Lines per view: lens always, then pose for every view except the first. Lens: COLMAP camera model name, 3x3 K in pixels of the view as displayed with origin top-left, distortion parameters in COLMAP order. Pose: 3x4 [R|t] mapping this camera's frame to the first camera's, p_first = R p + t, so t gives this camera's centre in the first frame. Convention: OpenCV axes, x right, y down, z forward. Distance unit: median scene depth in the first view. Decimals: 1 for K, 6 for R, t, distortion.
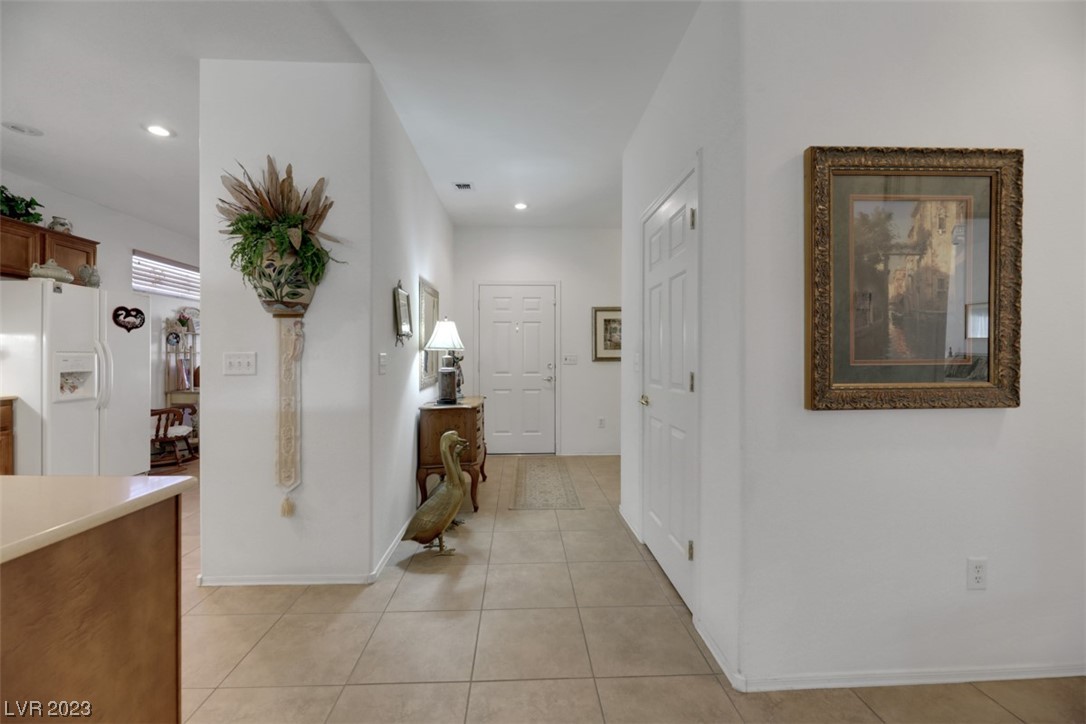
lens RADIAL K [[438.5, 0, 537.2], [0, 438.5, 360.3], [0, 0, 1]] dist [-0.001238, -0.000576]
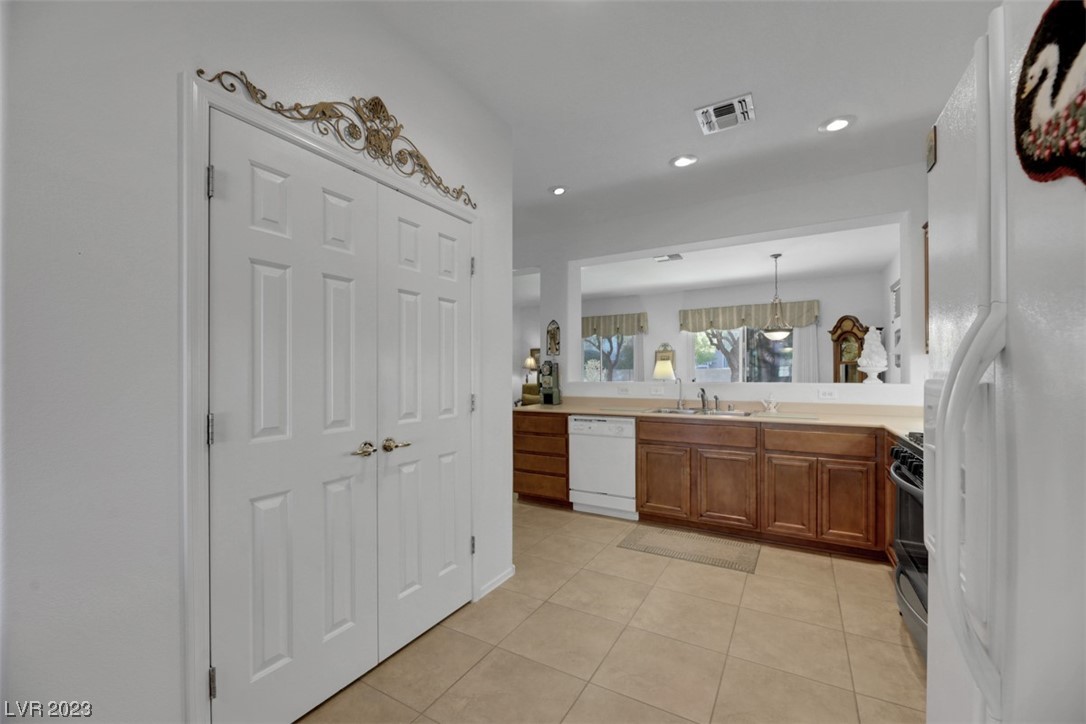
lens RADIAL K [[440.3, 0, 540.0], [0, 440.3, 372.7], [0, 0, 1]] dist [0.000459, -0.000363]
pose [[-0.842362, 0.001666, 0.538909, -1.471482], [0.005536, 0.999969, 0.005562, -0.034332], [-0.538883, 0.007669, -0.842345, 1.956520]]
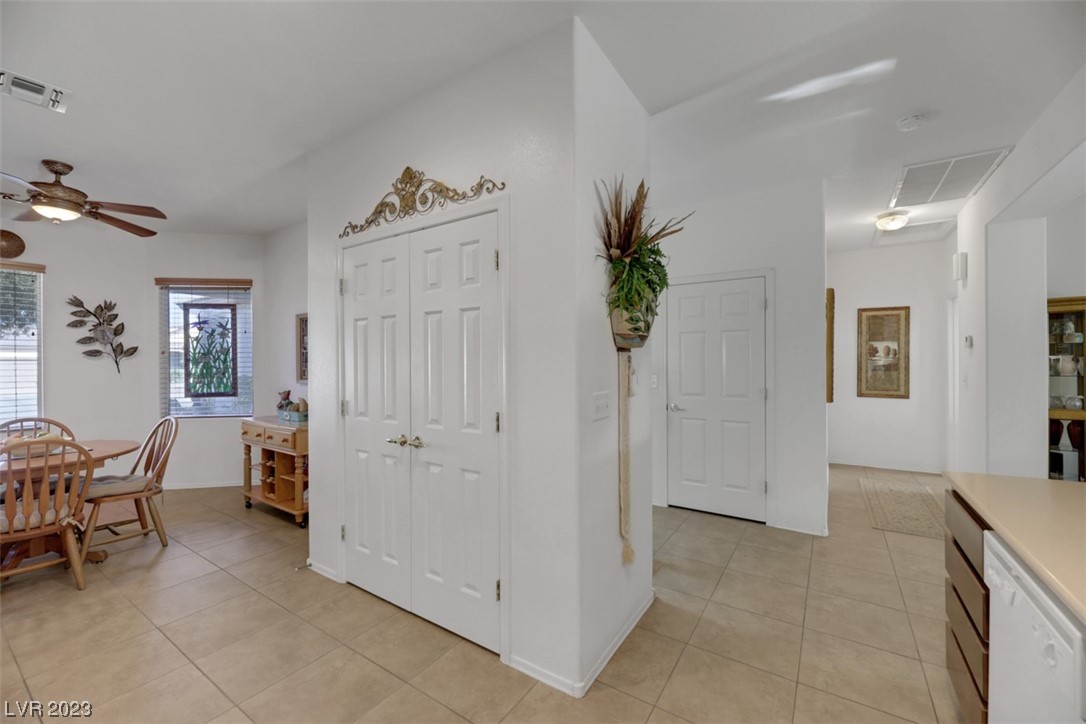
lens RADIAL K [[438.5, 0, 537.2], [0, 438.5, 360.3], [0, 0, 1]] dist [-0.001238, -0.000576]
pose [[0.590522, -0.003383, 0.807015, -1.435206], [0.010966, 0.999933, -0.003833, -0.077455], [-0.806947, 0.011113, 0.590519, 0.594181]]
